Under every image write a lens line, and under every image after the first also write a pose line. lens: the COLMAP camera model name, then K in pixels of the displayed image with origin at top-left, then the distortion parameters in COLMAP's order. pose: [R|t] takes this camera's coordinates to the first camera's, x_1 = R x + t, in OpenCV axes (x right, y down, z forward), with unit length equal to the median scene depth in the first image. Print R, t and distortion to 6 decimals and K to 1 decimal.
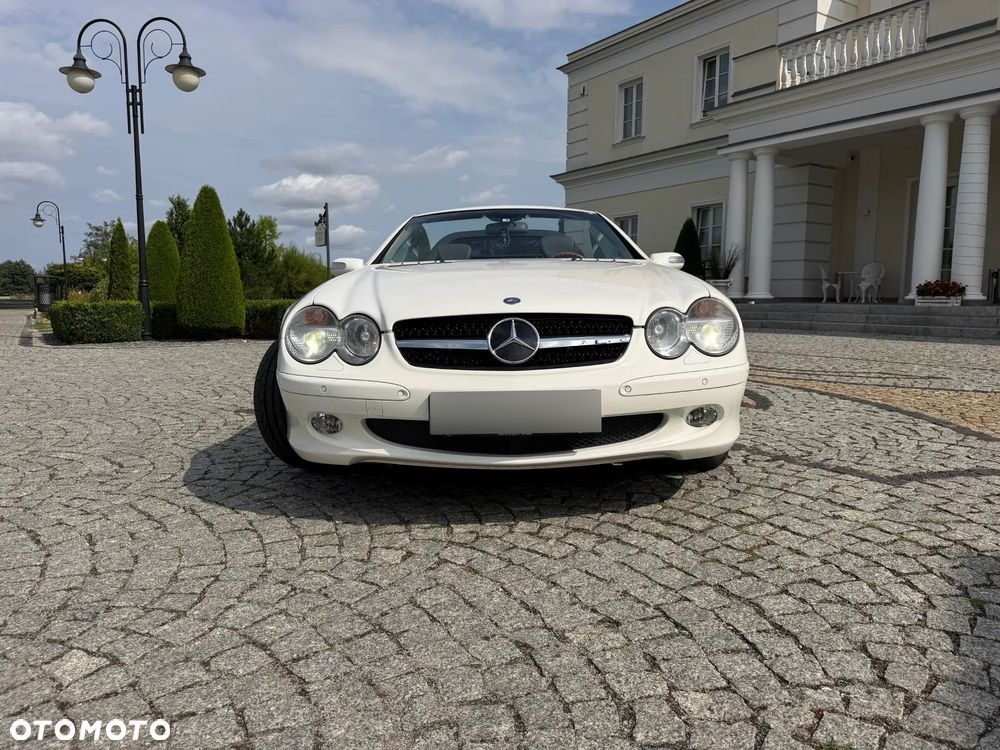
lens RADIAL K [[709.5, 0, 516.3], [0, 709.5, 380.0], [0, 0, 1]] dist [0.021341, -0.037648]
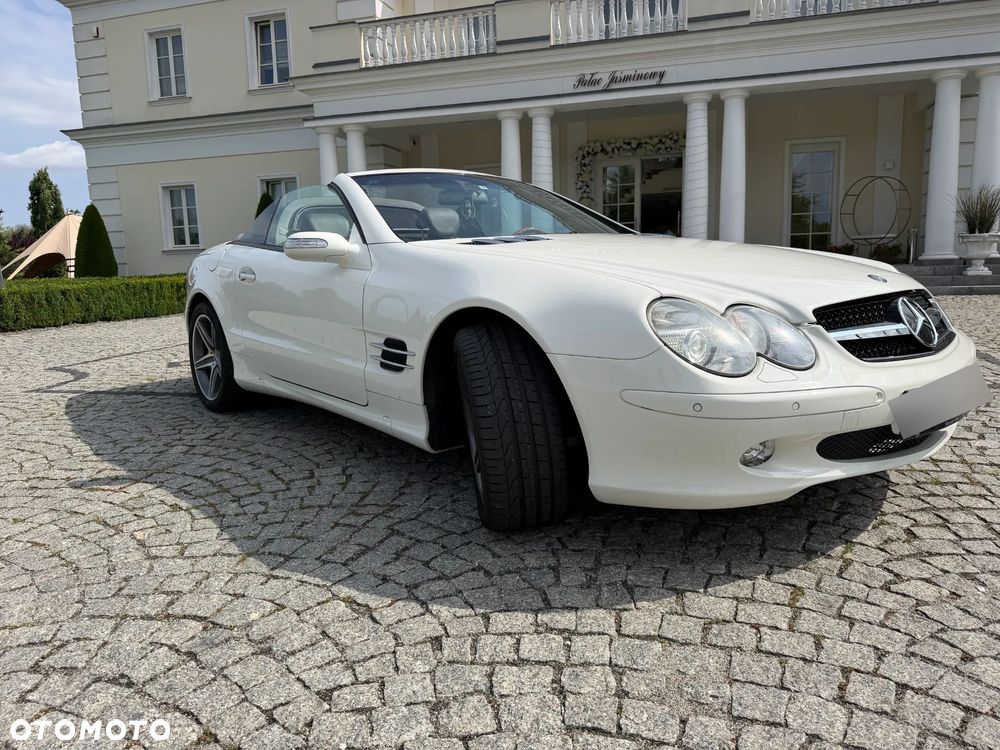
lens RADIAL K [[709.5, 0, 499.5], [0, 709.5, 369.1], [0, 0, 1]] dist [0.021341, -0.037648]
pose [[0.768293, -0.113453, 0.629964, -0.211684], [0.103428, 0.993238, 0.052738, -0.020732], [-0.631687, 0.024638, 0.774832, 0.133230]]
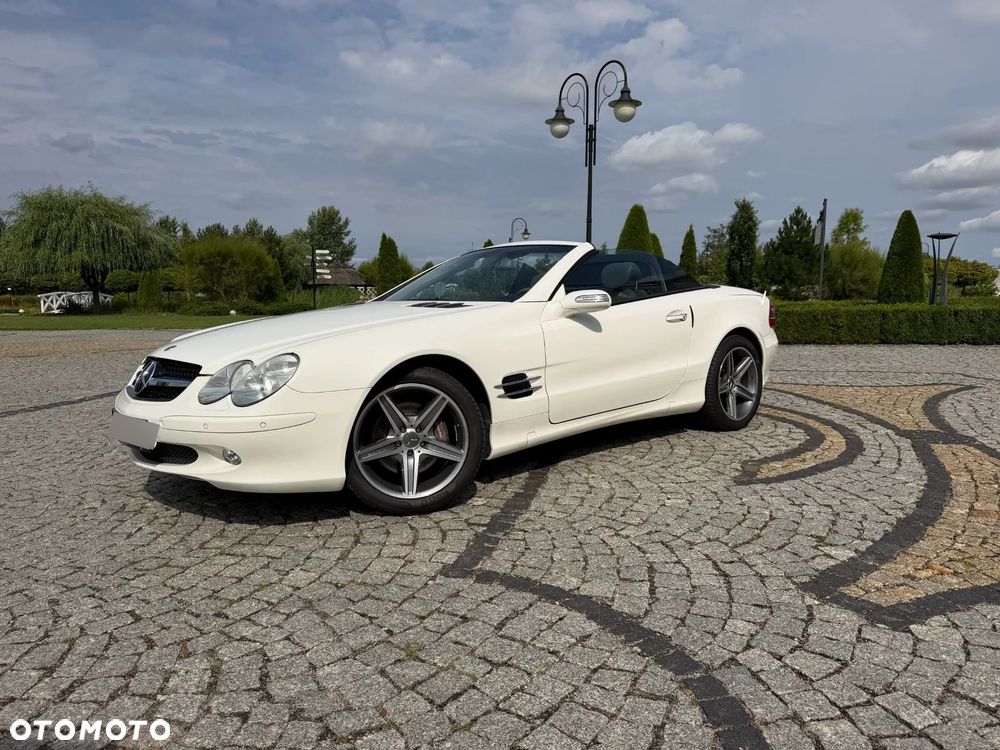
lens RADIAL K [[709.5, 0, 495.4], [0, 709.5, 385.2], [0, 0, 1]] dist [0.021341, -0.037648]
pose [[0.668499, 0.092913, -0.737887, 0.267458], [-0.081860, 0.995330, 0.051168, -0.030840], [0.739195, 0.026197, 0.672982, 0.098046]]
